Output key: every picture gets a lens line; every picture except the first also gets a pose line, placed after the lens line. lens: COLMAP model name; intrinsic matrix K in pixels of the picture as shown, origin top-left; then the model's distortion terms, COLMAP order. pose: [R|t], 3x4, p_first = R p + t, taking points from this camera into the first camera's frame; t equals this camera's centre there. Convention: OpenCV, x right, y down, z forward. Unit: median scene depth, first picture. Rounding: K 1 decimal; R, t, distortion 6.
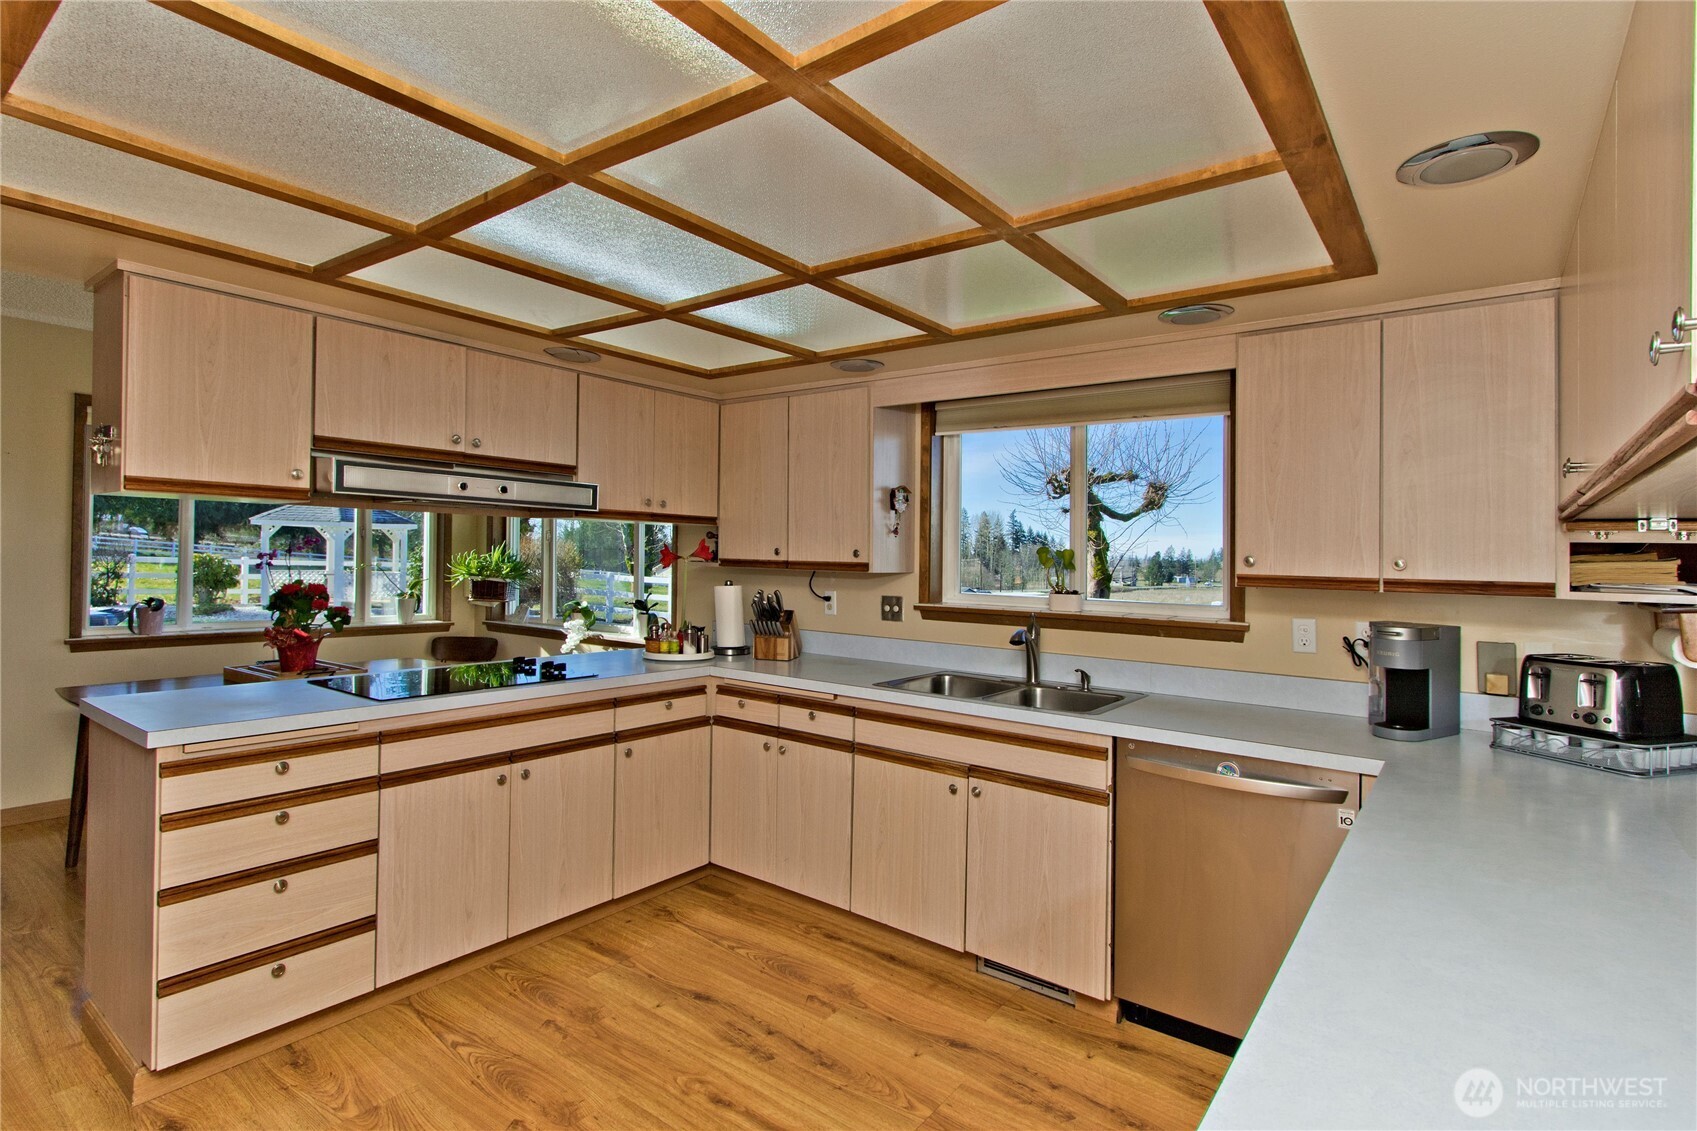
lens RADIAL K [[828.0, 0, 851.3], [0, 828.0, 558.3], [0, 0, 1]] dist [0.001991, 0.000231]
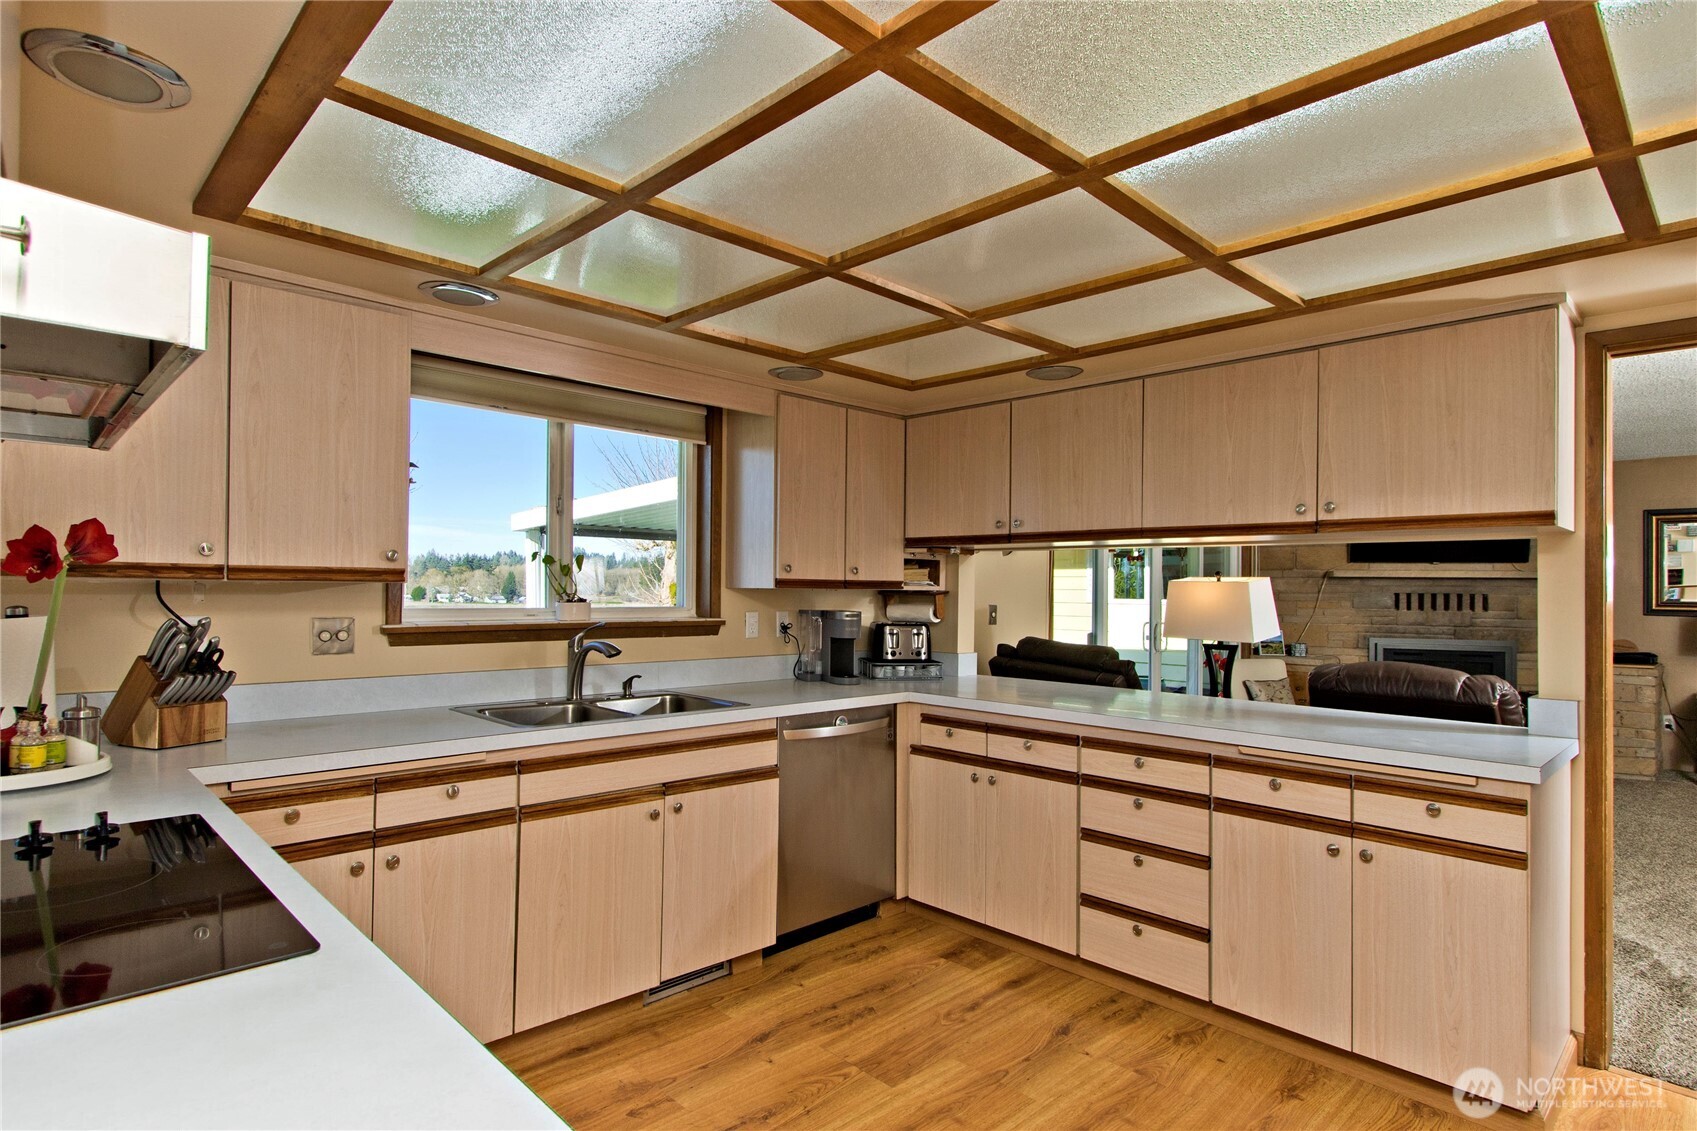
lens RADIAL K [[893.6, 0, 848.5], [0, 893.6, 565.5], [0, 0, 1]] dist [-0.000571, -0.000110]
pose [[0.144942, 0.001051, 0.989440, -0.817335], [-0.012653, 0.999920, 0.000791, -0.003836], [-0.989359, -0.012634, 0.144944, 0.630895]]
